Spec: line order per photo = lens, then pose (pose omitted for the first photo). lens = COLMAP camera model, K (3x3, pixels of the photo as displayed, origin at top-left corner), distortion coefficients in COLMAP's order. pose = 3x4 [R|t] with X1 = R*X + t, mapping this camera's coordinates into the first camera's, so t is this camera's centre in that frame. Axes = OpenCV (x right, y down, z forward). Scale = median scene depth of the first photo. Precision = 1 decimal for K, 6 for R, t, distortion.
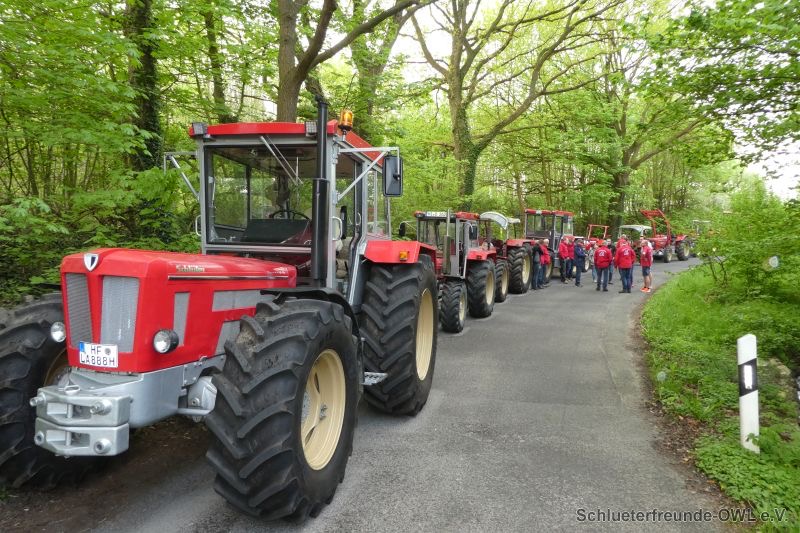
lens RADIAL K [[569.7, 0, 404.3], [0, 569.7, 270.7], [0, 0, 1]] dist [-0.022650, 0.006584]
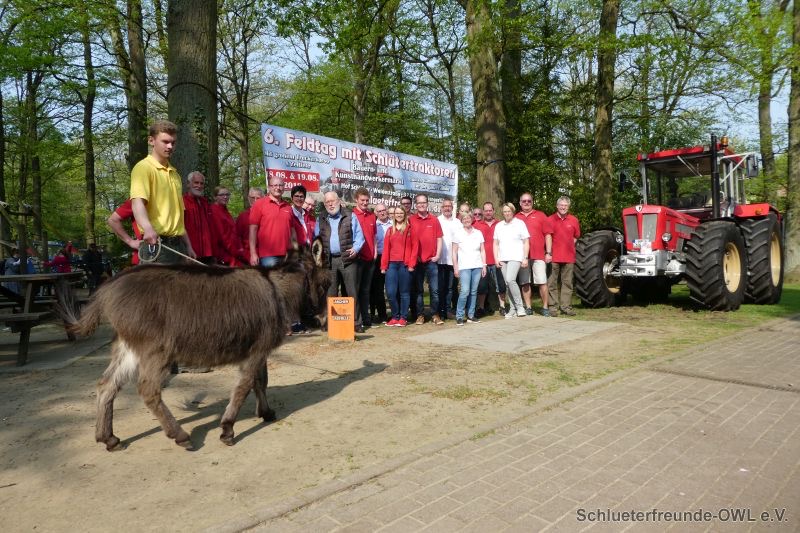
lens RADIAL K [[570.2, 0, 400.0], [0, 570.2, 266.5], [0, 0, 1]] dist [-0.042738, 0.003208]
pose [[0.866696, -0.046700, -0.496645, -0.164421], [0.027844, 0.998585, -0.045307, 0.291187], [0.498059, 0.025439, 0.866770, -1.615243]]
